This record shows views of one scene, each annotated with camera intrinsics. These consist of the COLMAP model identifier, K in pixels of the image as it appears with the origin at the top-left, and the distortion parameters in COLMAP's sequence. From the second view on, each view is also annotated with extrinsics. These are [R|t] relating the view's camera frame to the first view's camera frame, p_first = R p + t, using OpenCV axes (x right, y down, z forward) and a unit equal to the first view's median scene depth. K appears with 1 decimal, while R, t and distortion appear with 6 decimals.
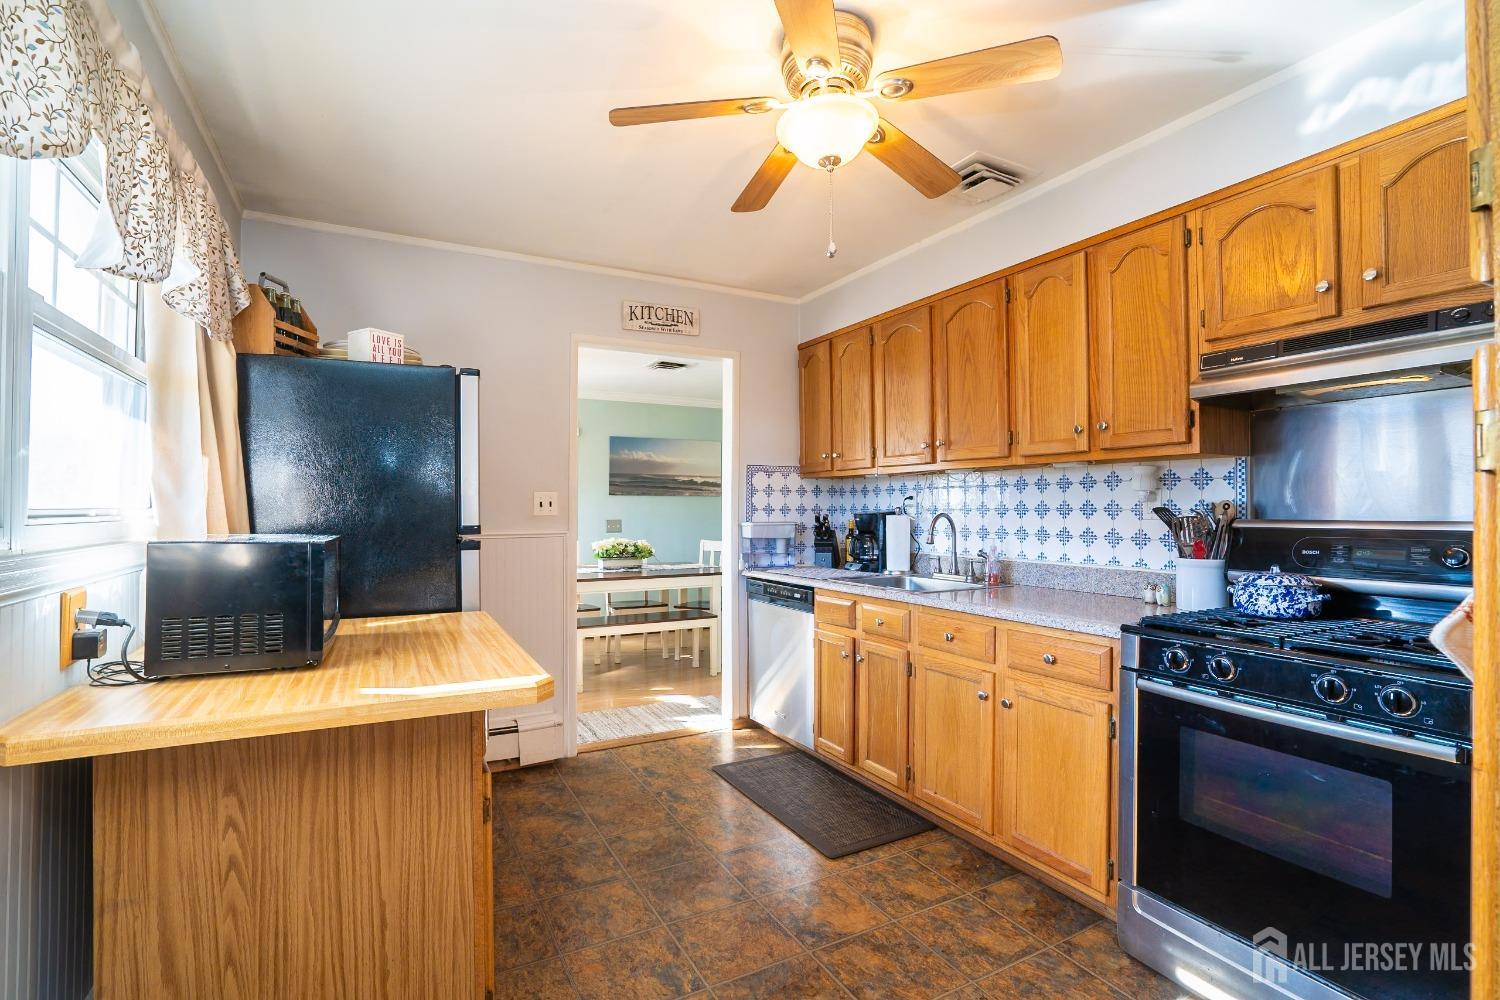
lens RADIAL K [[692.5, 0, 740.9], [0, 692.5, 501.5], [0, 0, 1]] dist [-0.061914, 0.022165]
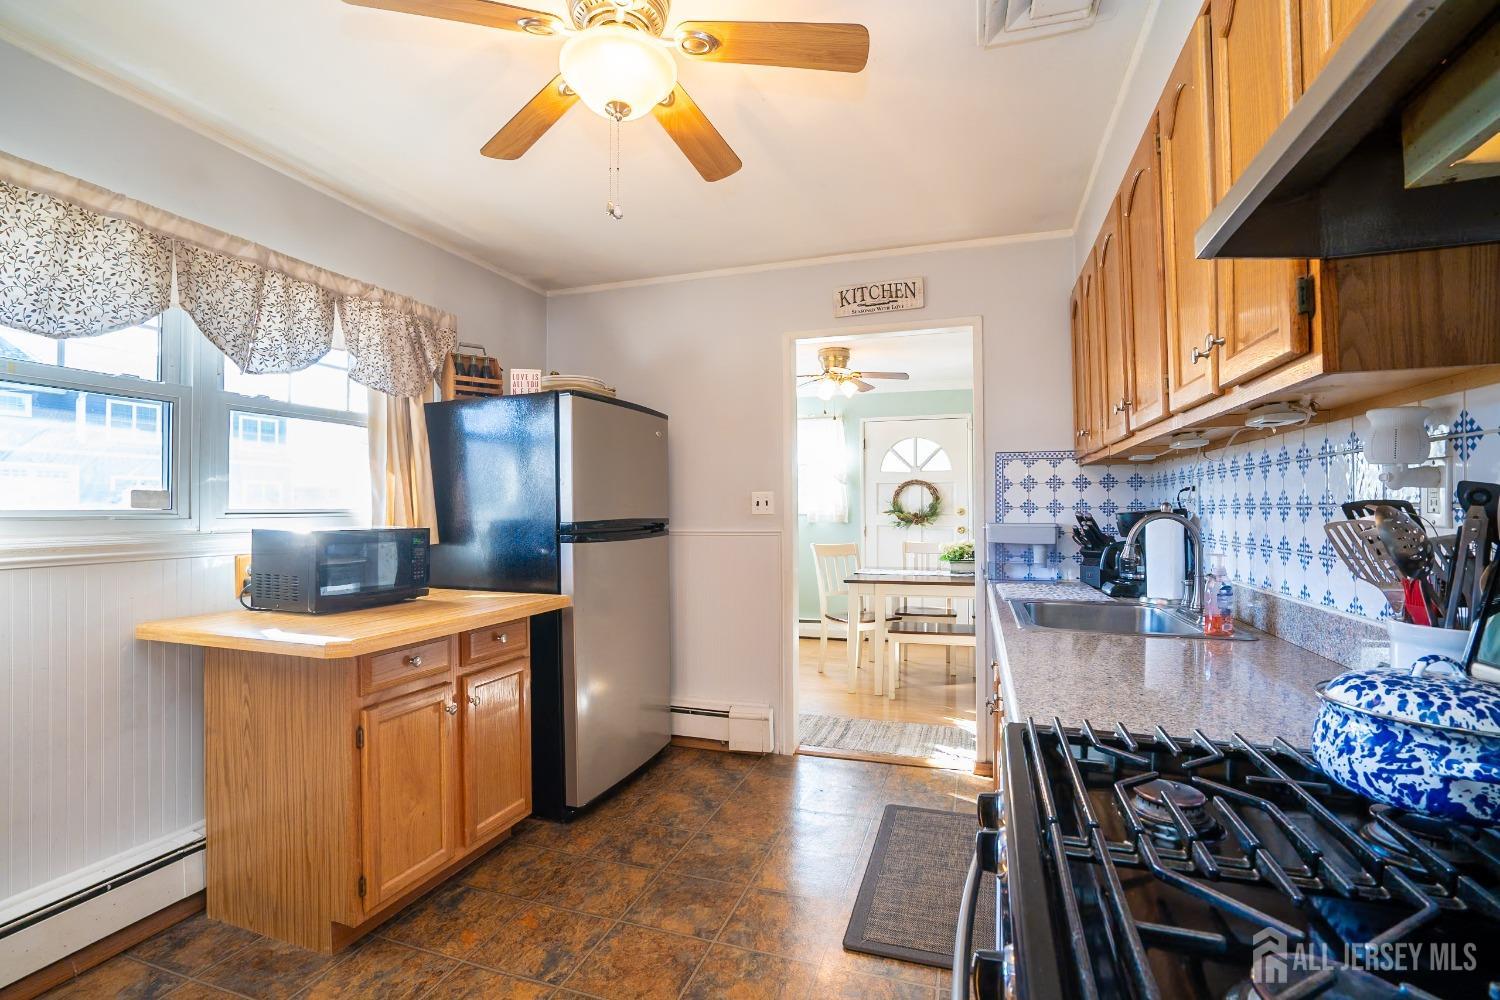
lens RADIAL K [[692.5, 0, 740.9], [0, 692.5, 501.5], [0, 0, 1]] dist [-0.061914, 0.022165]
pose [[0.682264, -0.010248, -0.731034, 0.448654], [0.011787, 0.999926, -0.003016, 0.003876], [0.731010, -0.006559, 0.682335, 0.267876]]
